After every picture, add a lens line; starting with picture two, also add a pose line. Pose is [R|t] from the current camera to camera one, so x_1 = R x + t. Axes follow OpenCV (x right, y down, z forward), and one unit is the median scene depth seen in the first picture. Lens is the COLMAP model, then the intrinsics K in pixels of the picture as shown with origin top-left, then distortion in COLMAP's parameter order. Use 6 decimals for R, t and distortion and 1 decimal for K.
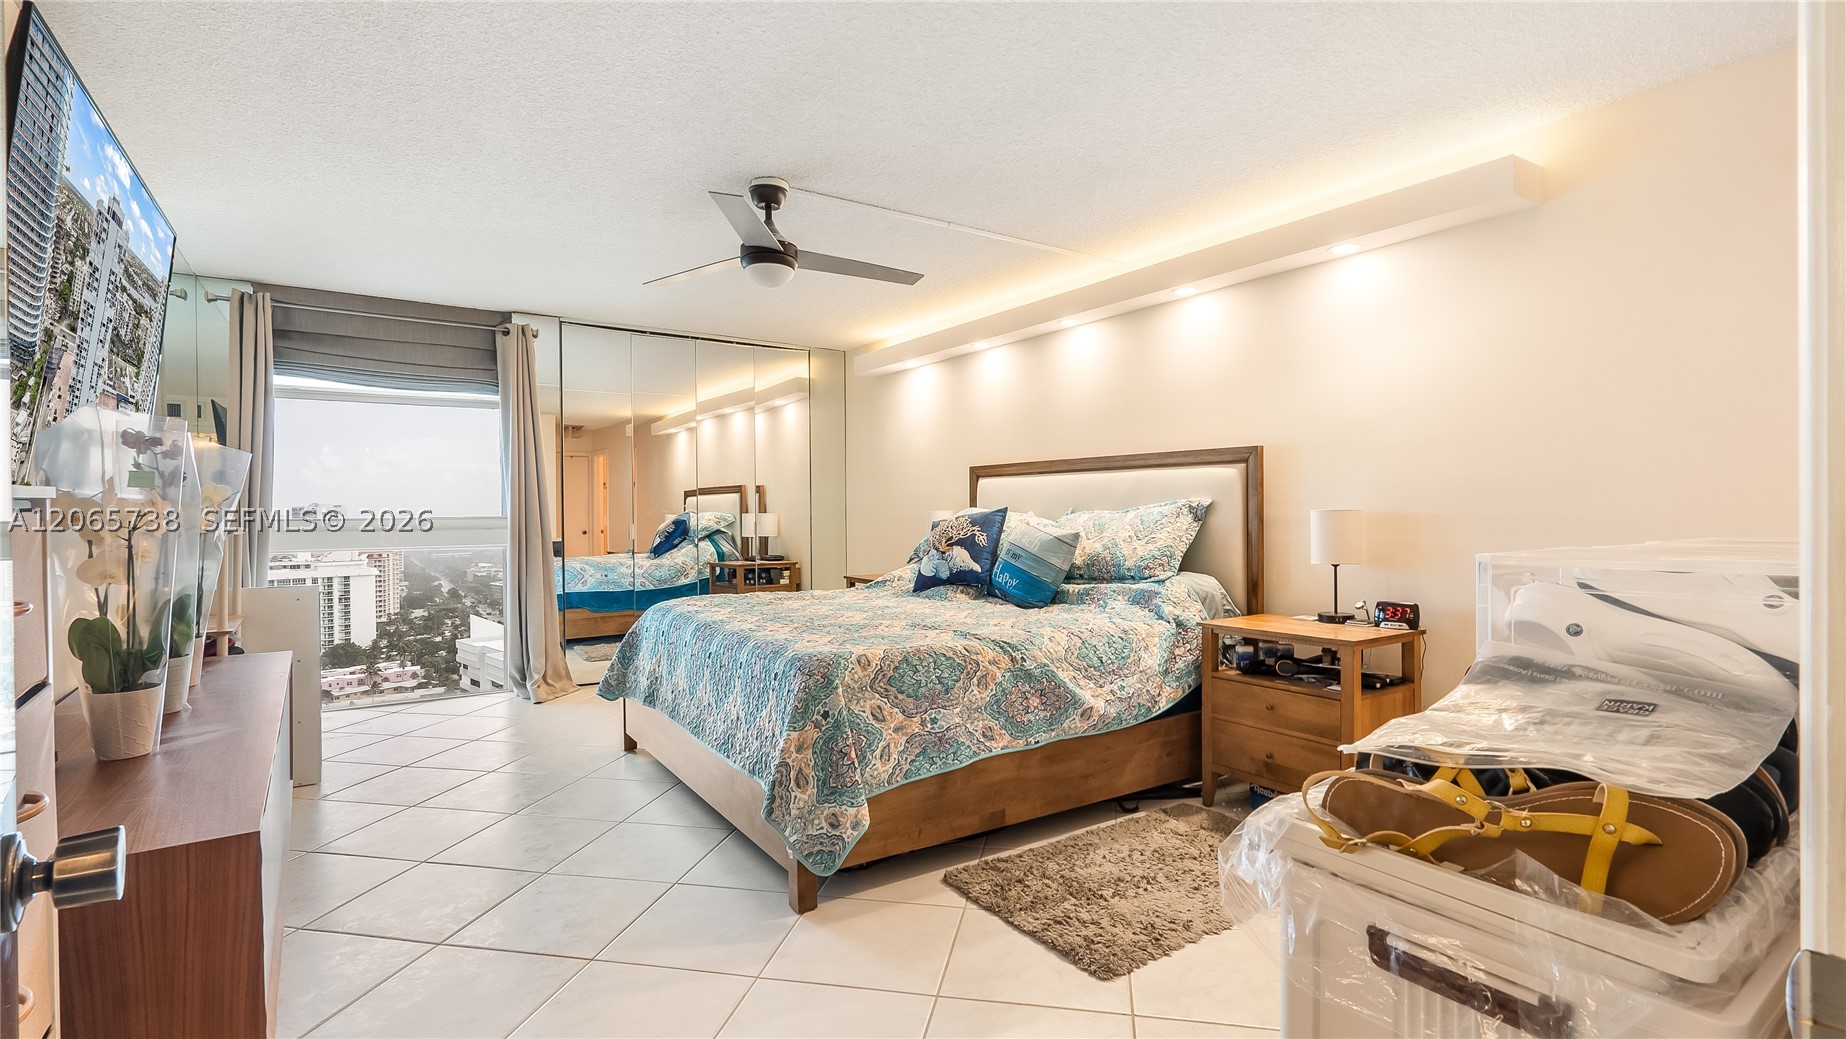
lens RADIAL K [[855.7, 0, 931.9], [0, 855.7, 519.3], [0, 0, 1]] dist [0.005271, 0.000234]
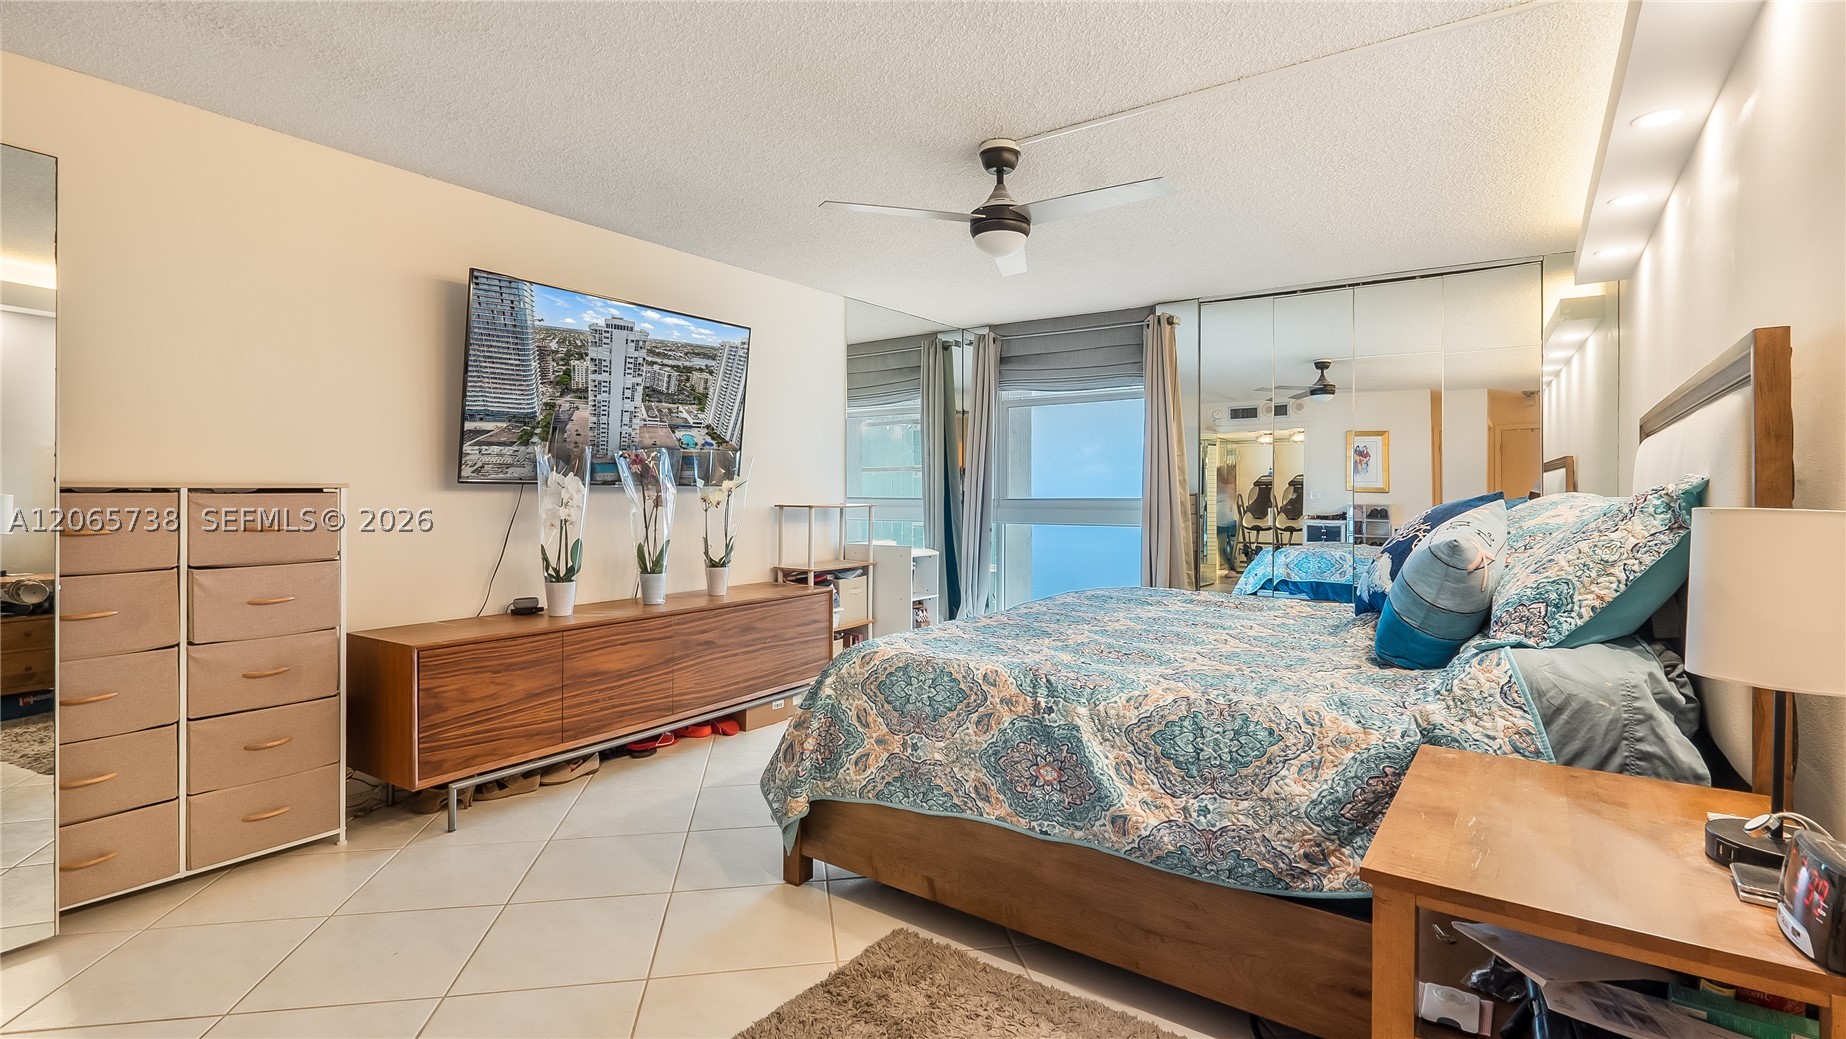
lens RADIAL K [[866.4, 0, 925.0], [0, 866.4, 494.1], [0, 0, 1]] dist [0.000750, 0.000009]
pose [[0.366522, 0.015809, -0.930275, 0.673457], [-0.023124, 0.999702, 0.007878, -0.016268], [0.930122, 0.018624, 0.366778, 0.589900]]
